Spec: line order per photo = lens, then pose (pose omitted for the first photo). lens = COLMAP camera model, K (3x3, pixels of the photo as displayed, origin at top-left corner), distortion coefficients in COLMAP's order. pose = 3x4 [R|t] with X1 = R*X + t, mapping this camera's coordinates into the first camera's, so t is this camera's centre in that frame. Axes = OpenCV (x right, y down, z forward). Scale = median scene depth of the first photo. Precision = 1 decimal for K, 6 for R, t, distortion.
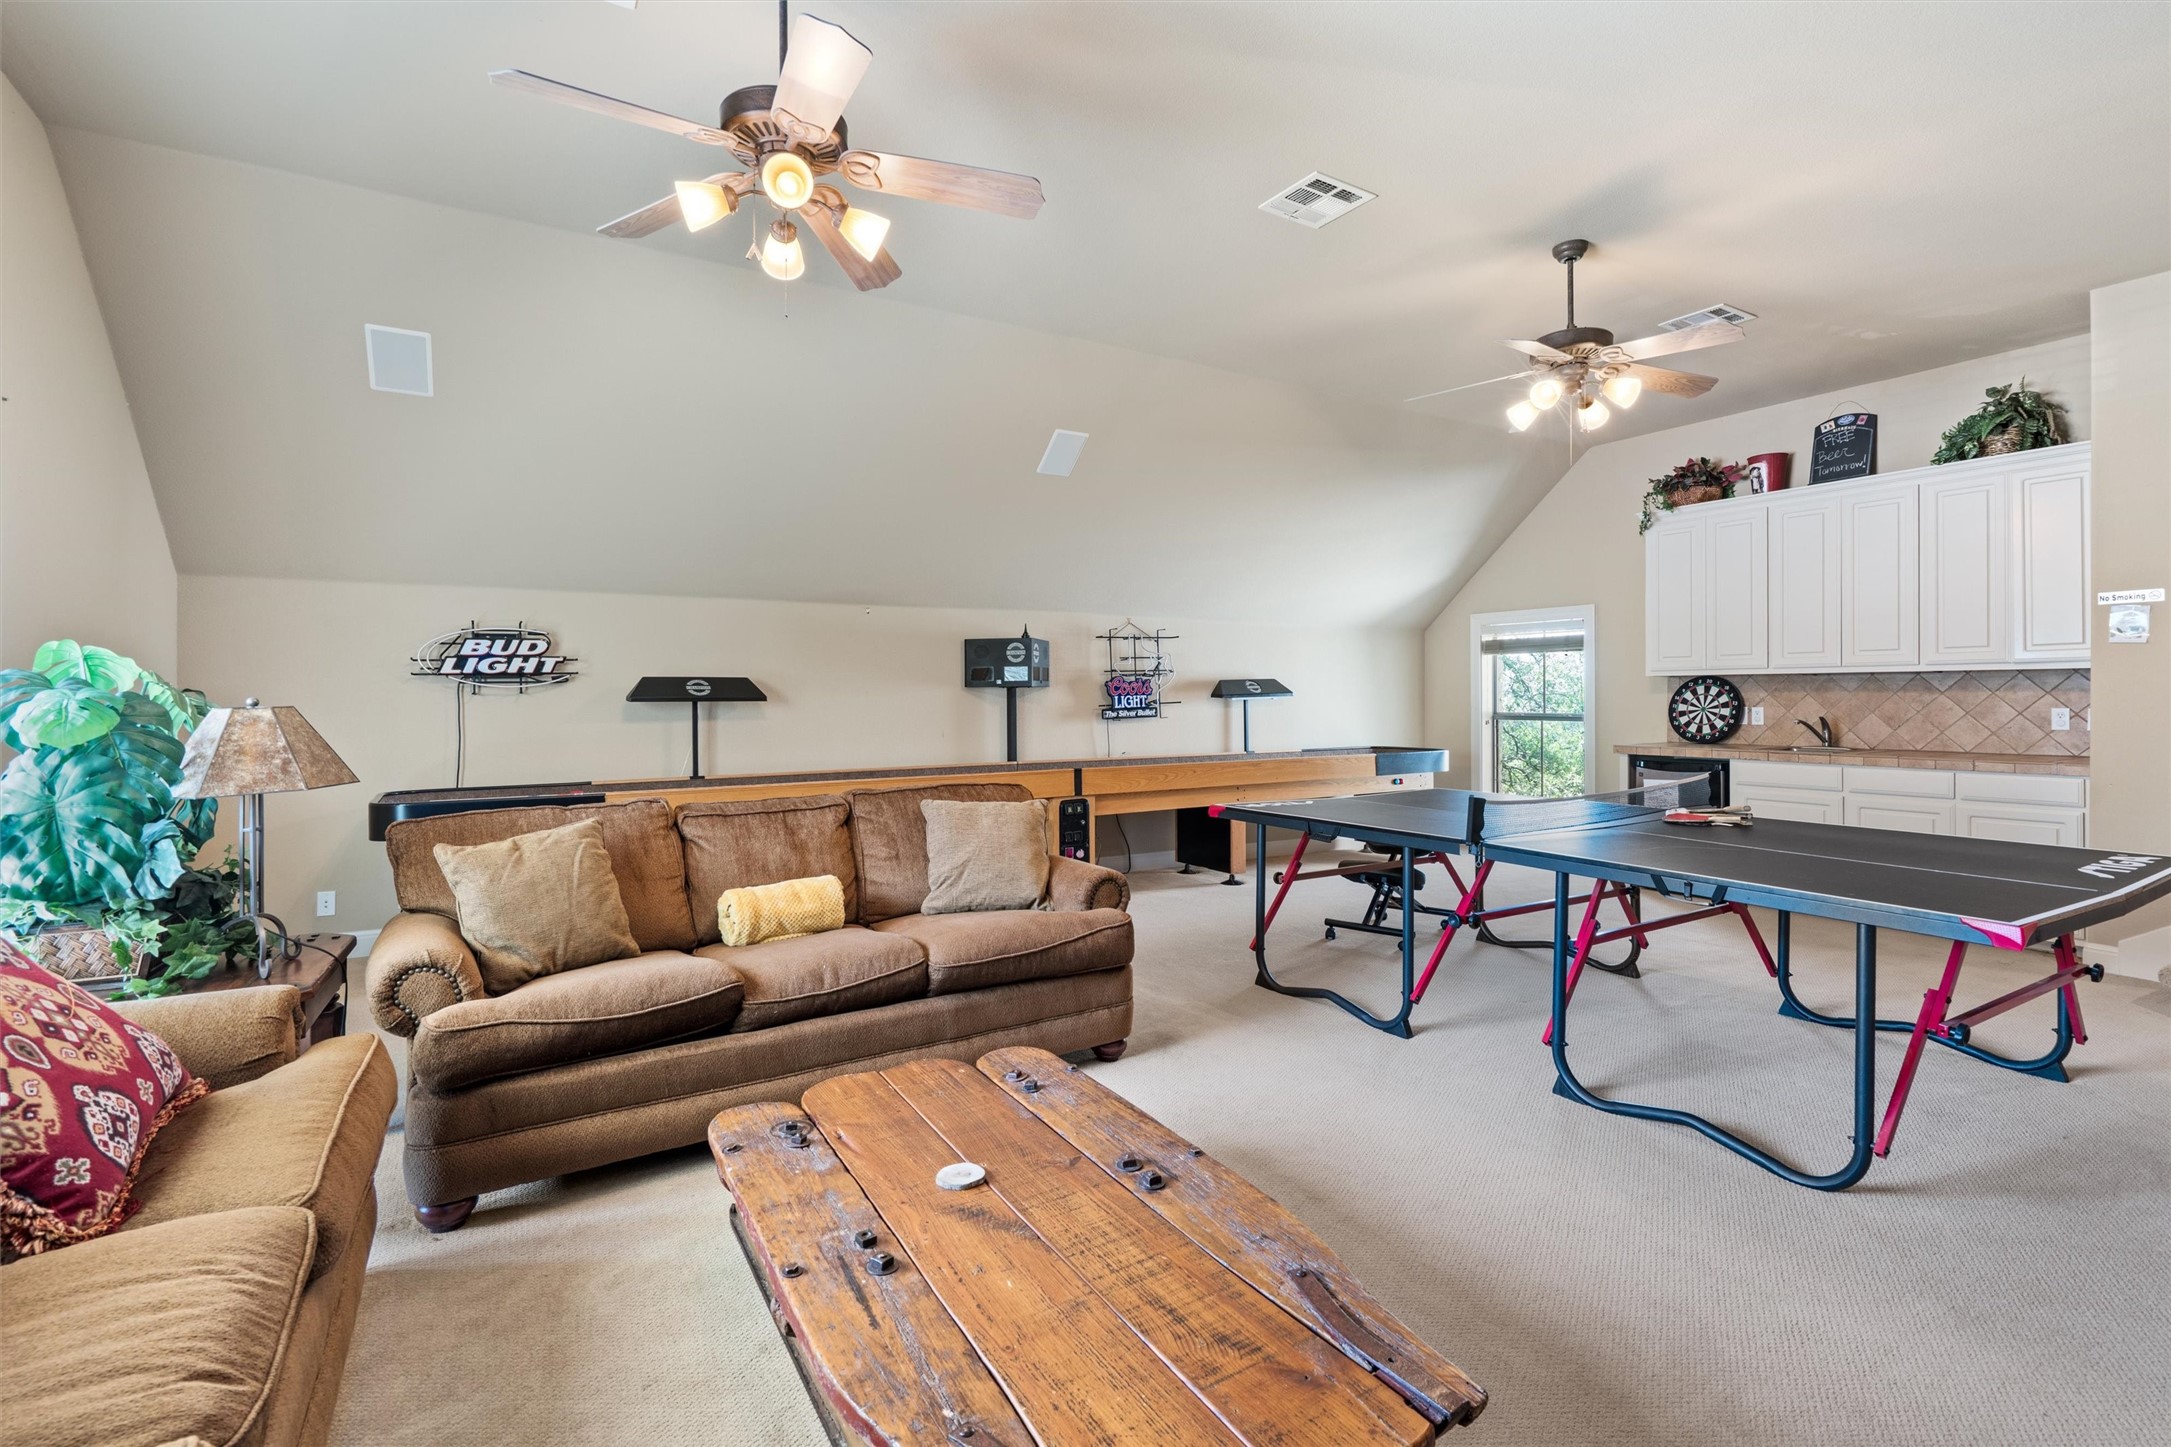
lens RADIAL K [[987.9, 0, 1081.9], [0, 987.9, 710.8], [0, 0, 1]] dist [0.000612, -0.000093]
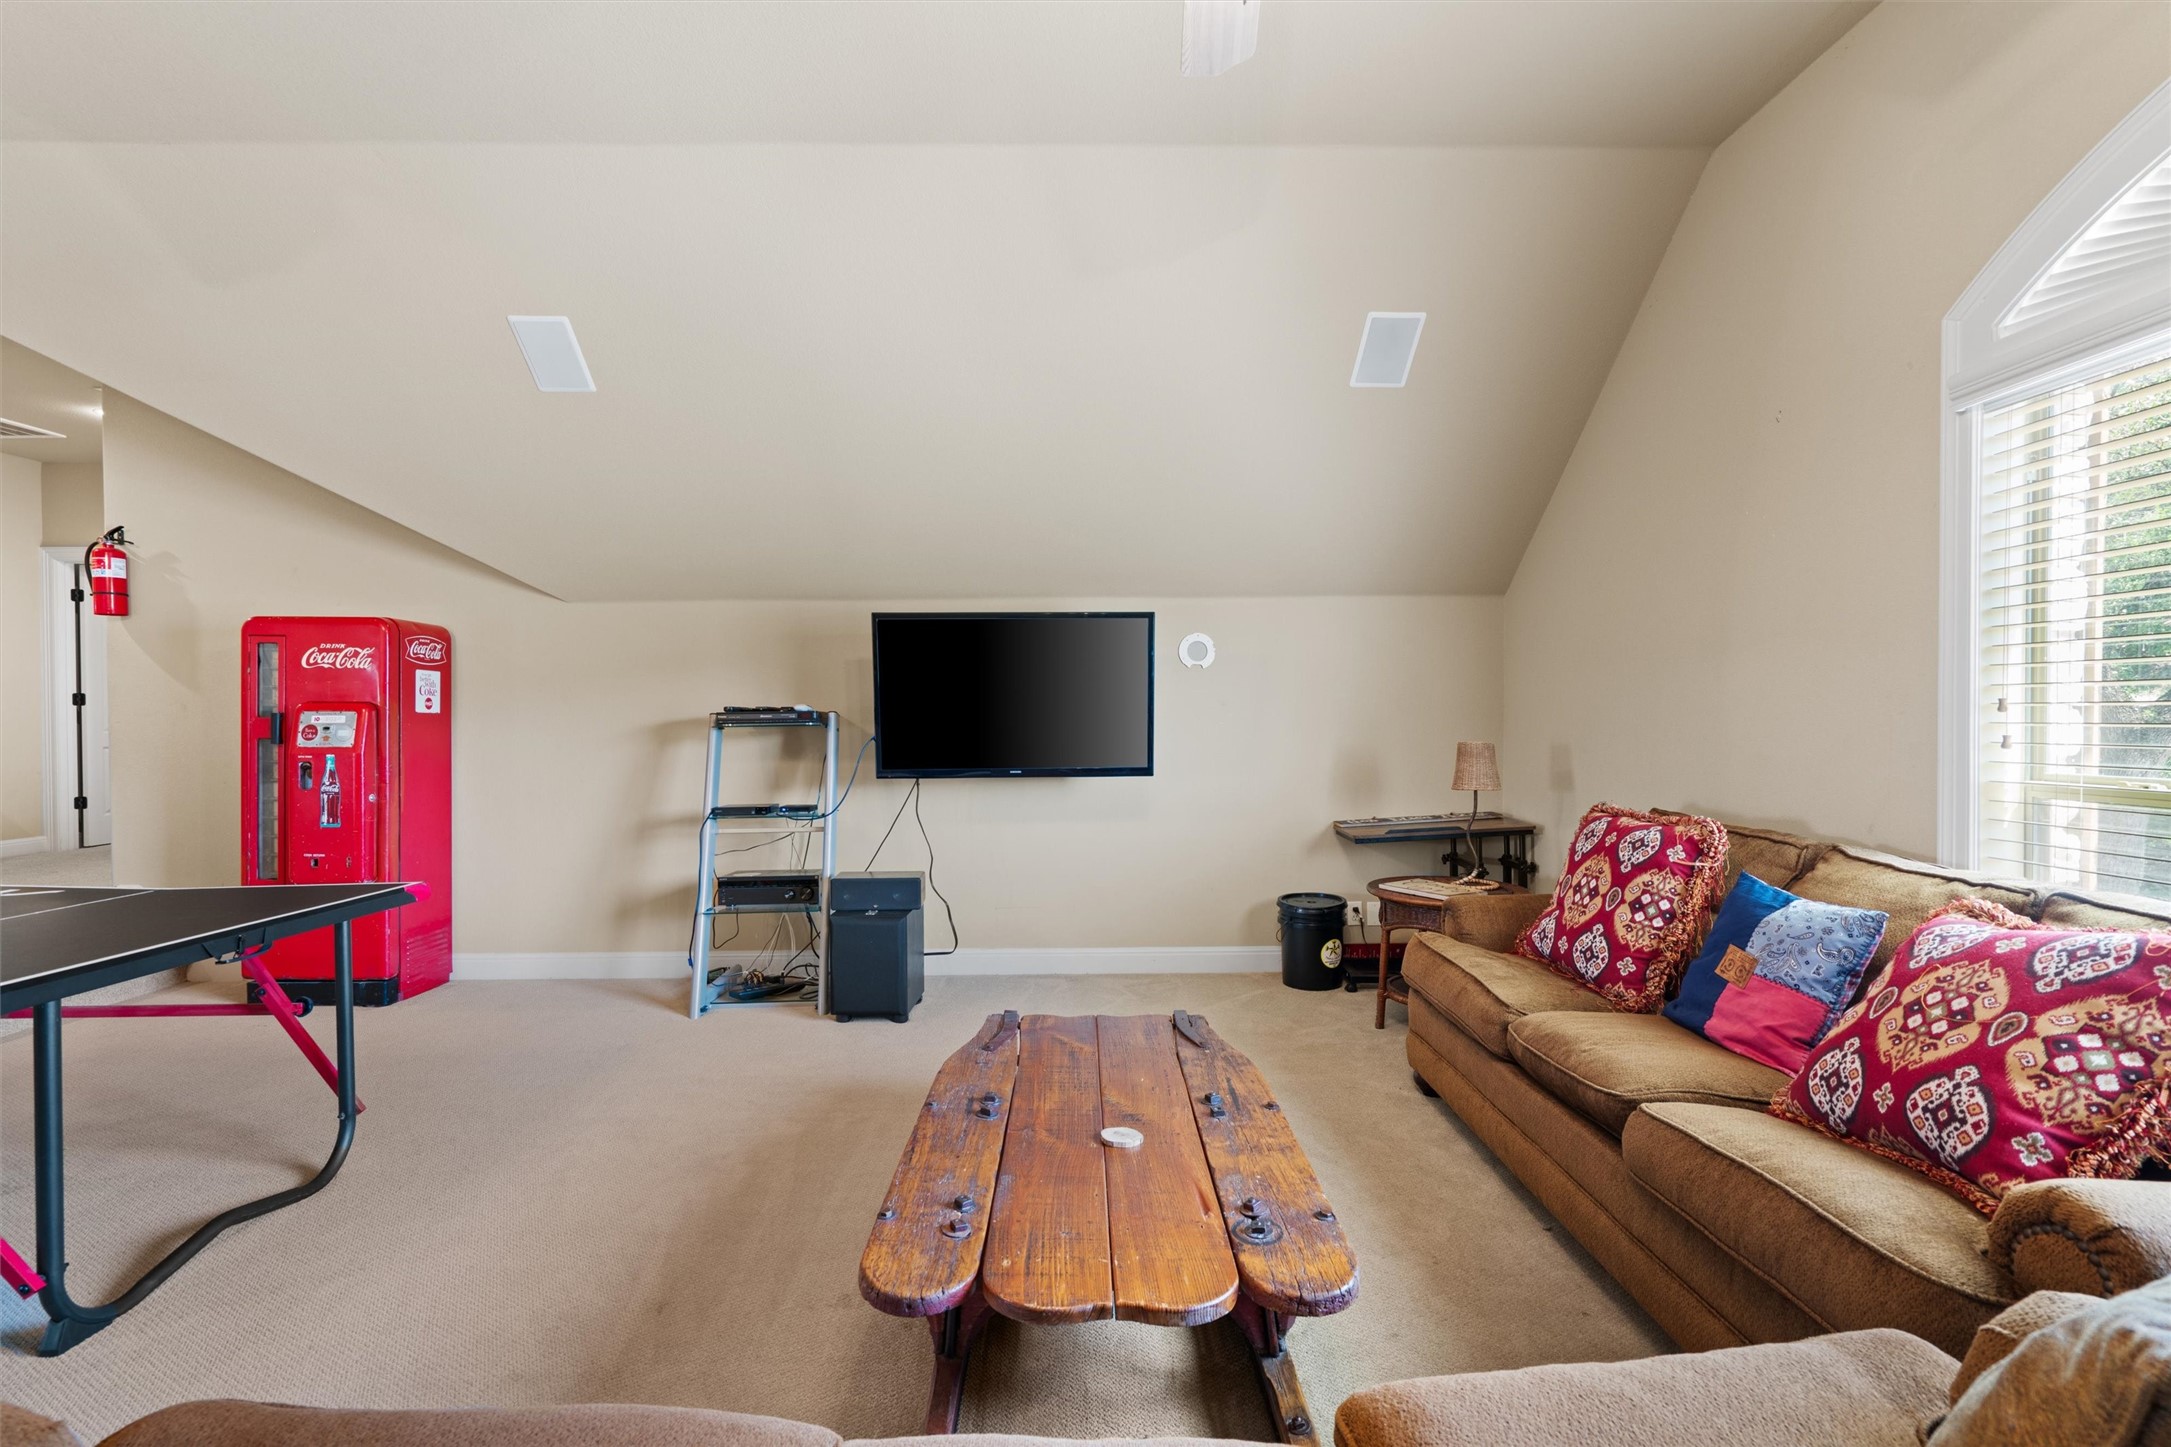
lens RADIAL K [[987.9, 0, 1085.1], [0, 987.9, 721.7], [0, 0, 1]] dist [0.000612, -0.000093]
pose [[-0.868917, 0.003339, 0.494947, -0.588166], [0.011147, 0.999856, 0.012824, -0.016646], [-0.494832, 0.016660, -0.868829, 1.811469]]
